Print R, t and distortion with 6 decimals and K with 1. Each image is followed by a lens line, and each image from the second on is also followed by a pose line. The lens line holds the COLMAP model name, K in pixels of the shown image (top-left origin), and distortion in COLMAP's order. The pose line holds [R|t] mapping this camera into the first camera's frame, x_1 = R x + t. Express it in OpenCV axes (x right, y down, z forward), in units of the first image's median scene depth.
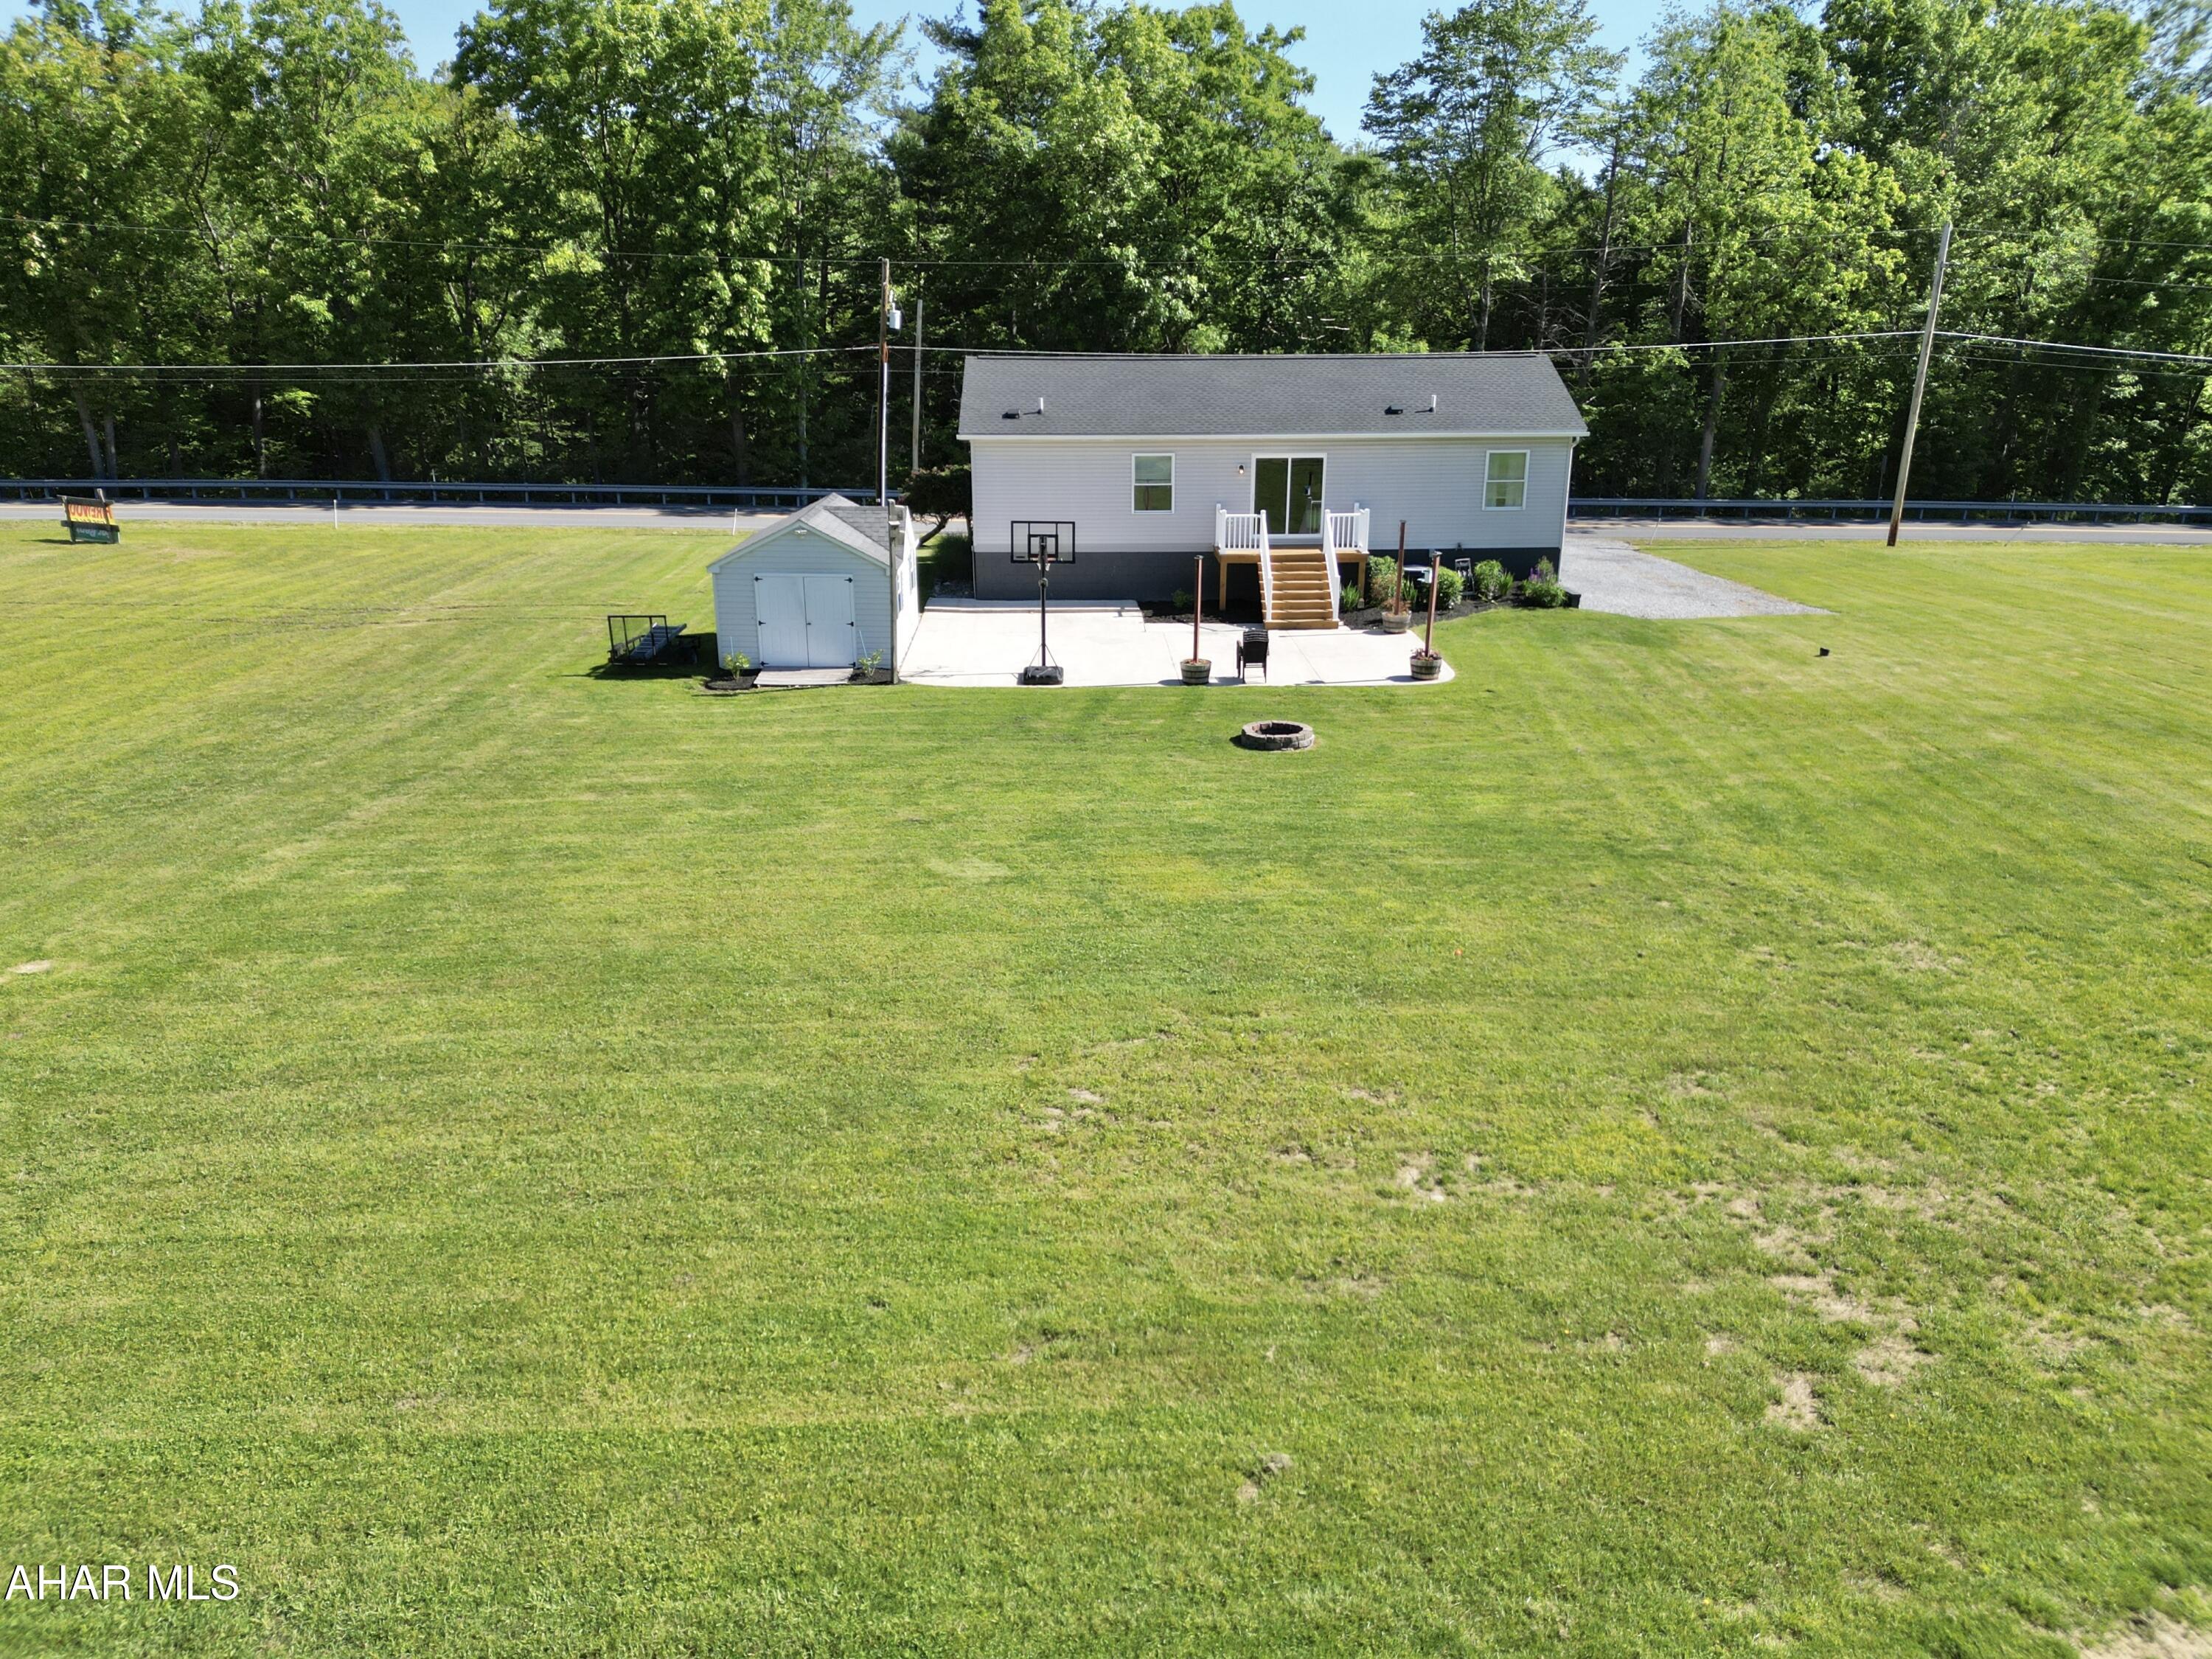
lens RADIAL K [[1562.6, 0, 1106.0], [0, 1562.6, 829.5], [0, 0, 1]] dist [0.063712, -0.047351]
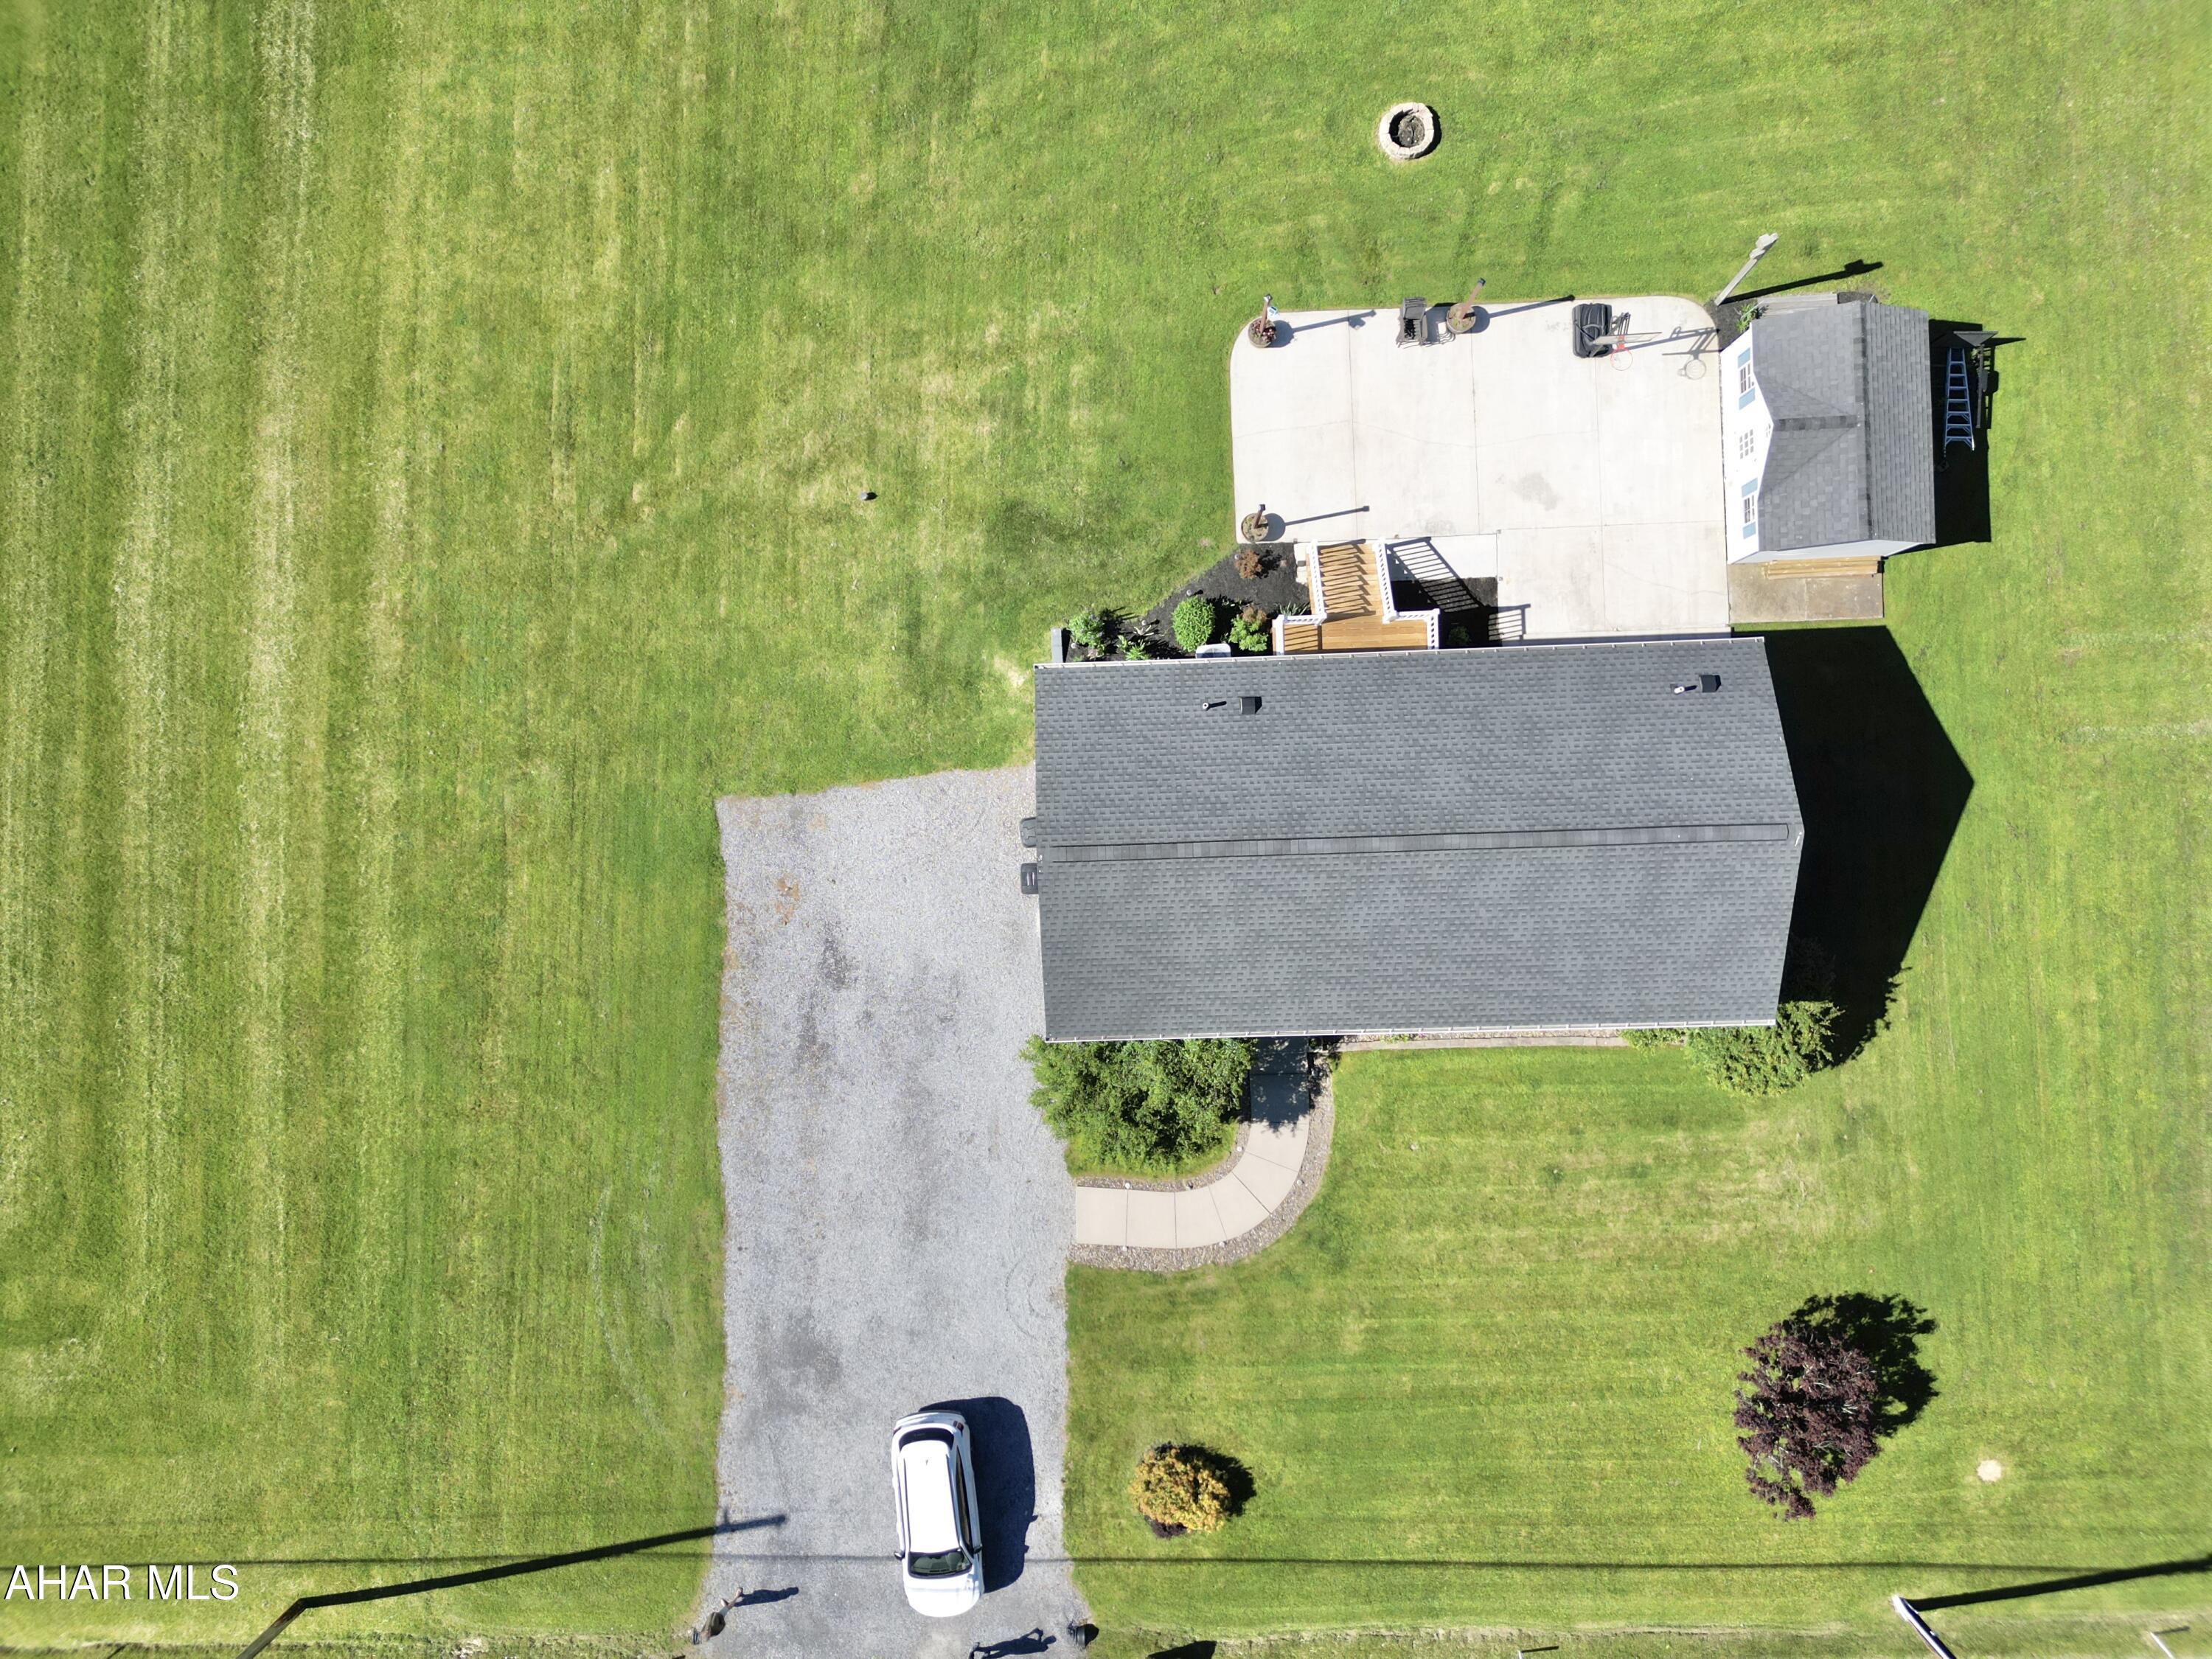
lens RADIAL K [[1549.9, 0, 1110.6], [0, 1549.9, 819.8], [0, 0, 1]] dist [0.071444, -0.065205]
pose [[-0.999844, 0.012094, 0.012901, 0.150954], [0.008424, -0.315740, 0.948808, -0.652869], [0.015548, 0.948769, 0.315589, 0.478475]]
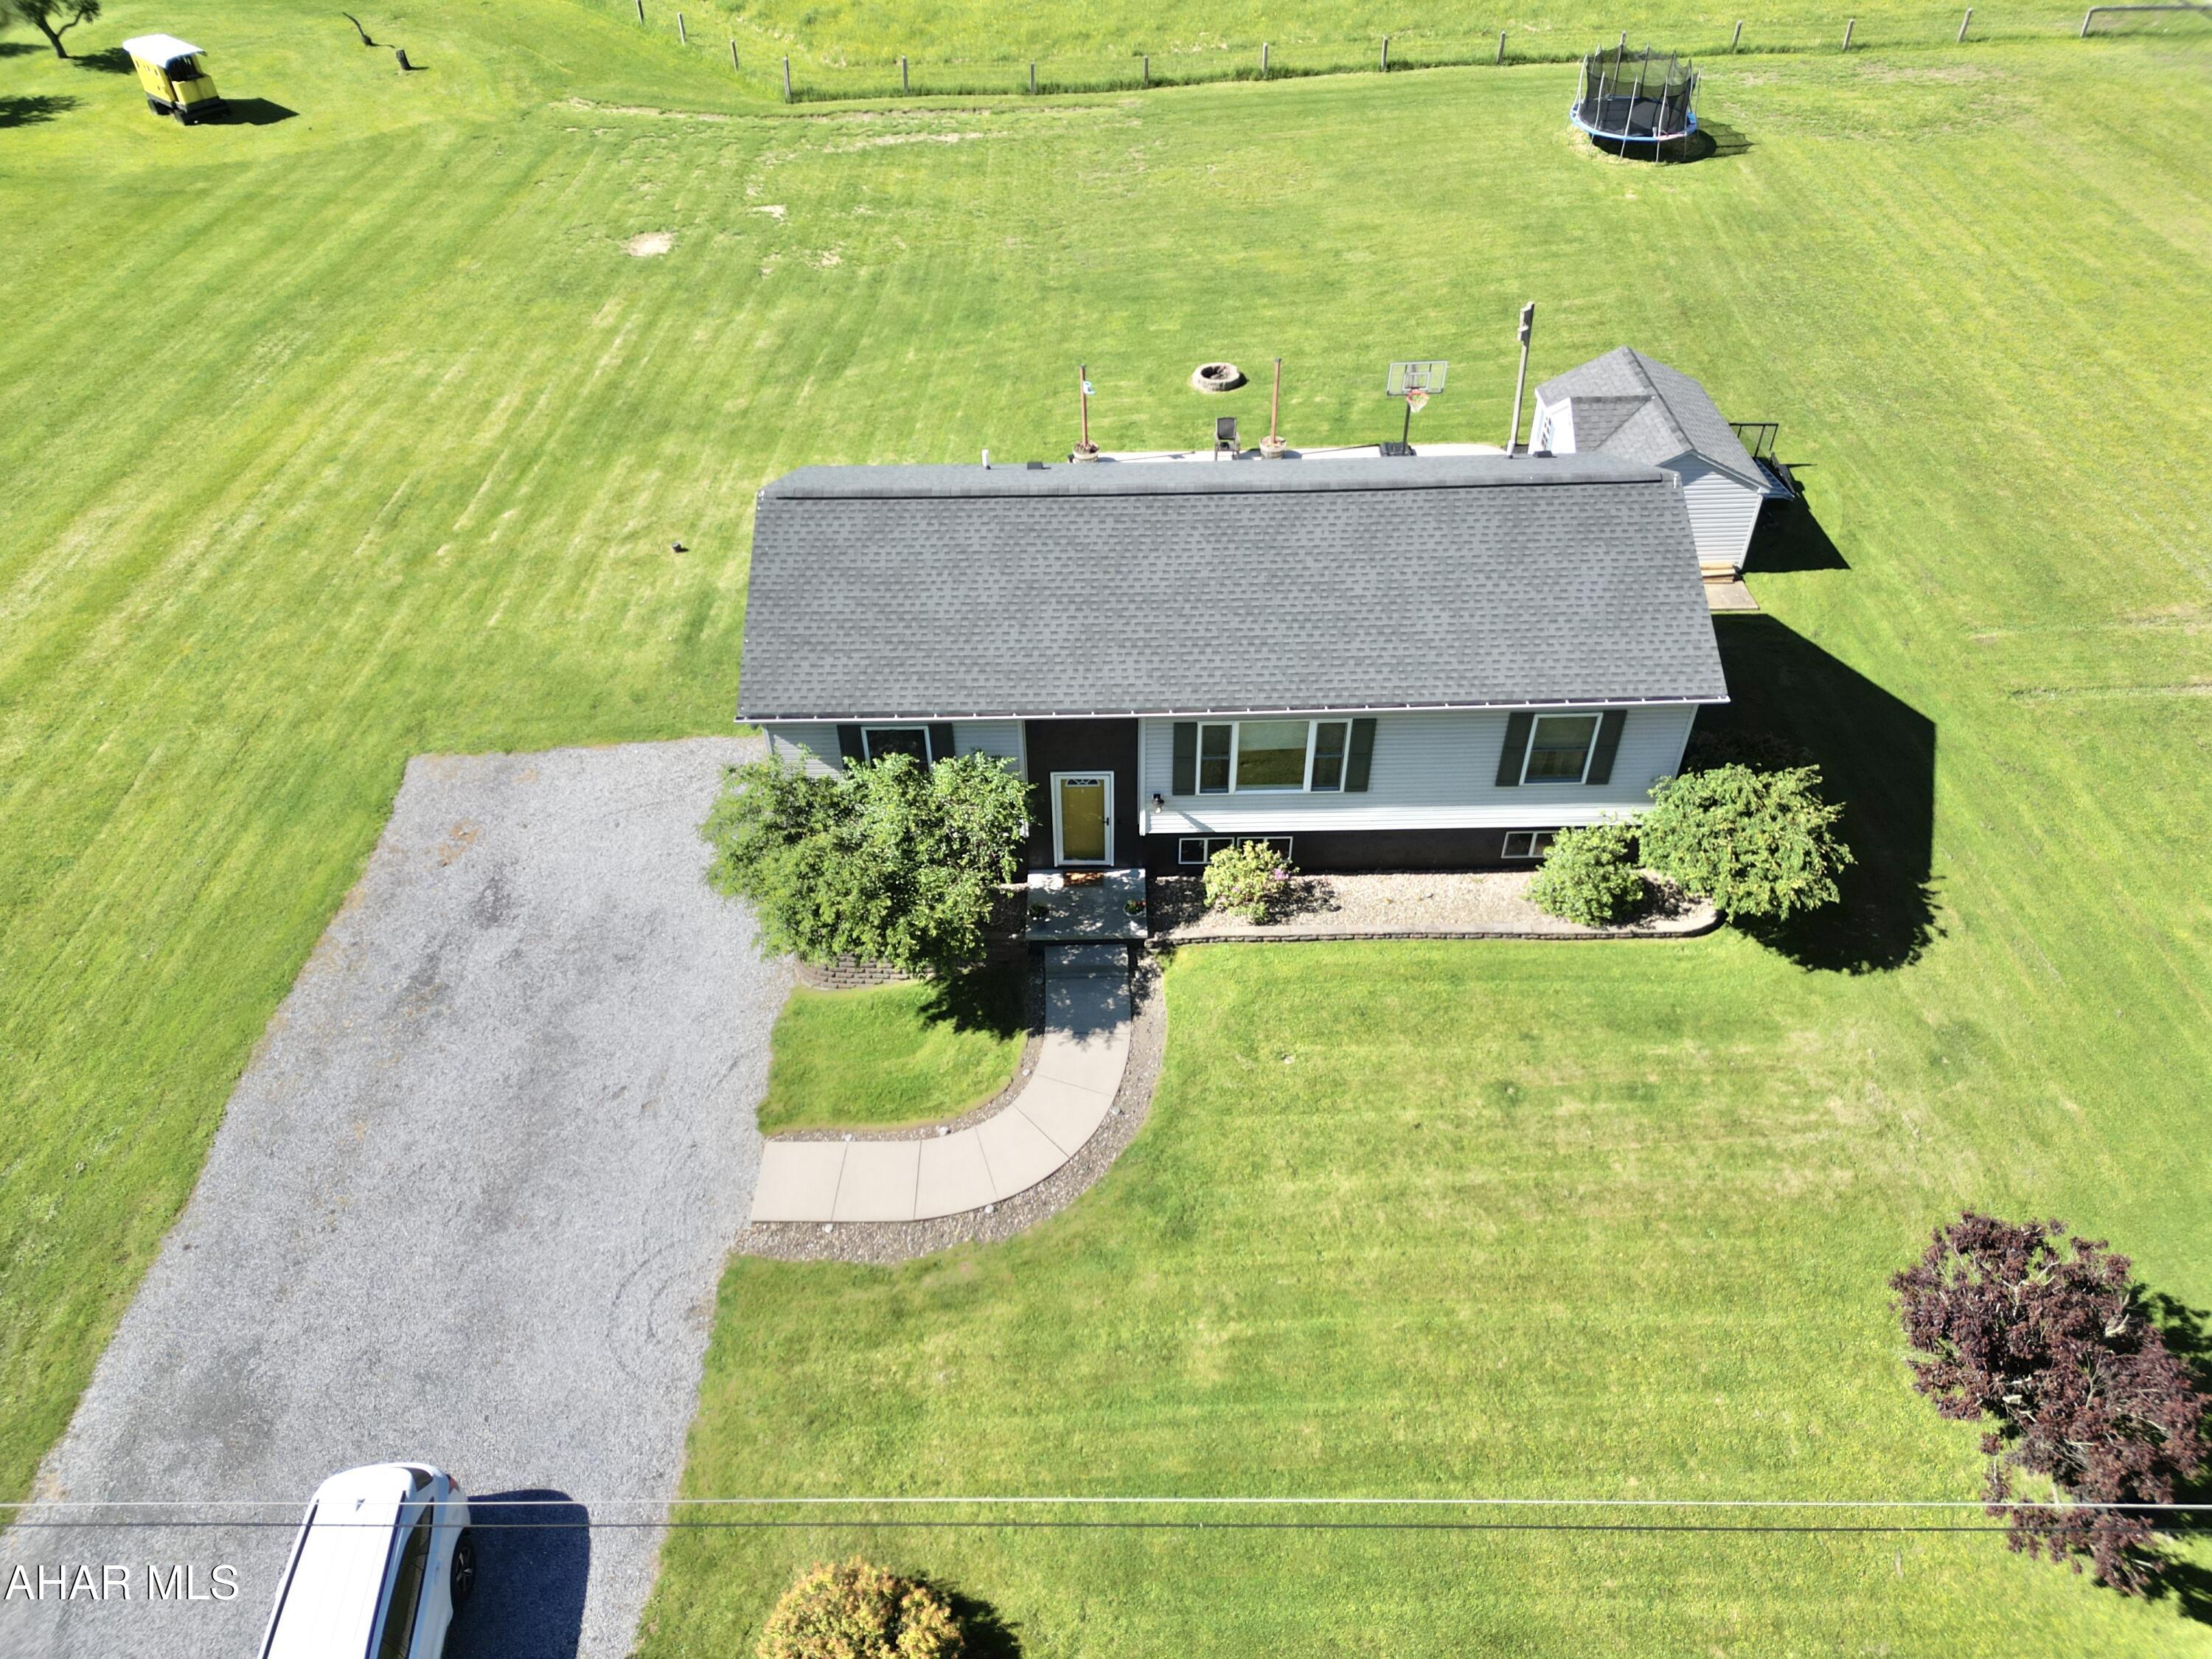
lens RADIAL K [[1562.6, 0, 1106.0], [0, 1562.6, 829.5], [0, 0, 1]] dist [0.063712, -0.047351]
pose [[-0.999922, 0.005588, 0.011203, 0.086864], [0.012481, 0.515011, 0.857093, -0.496800], [-0.000980, 0.857166, -0.515040, 0.928035]]
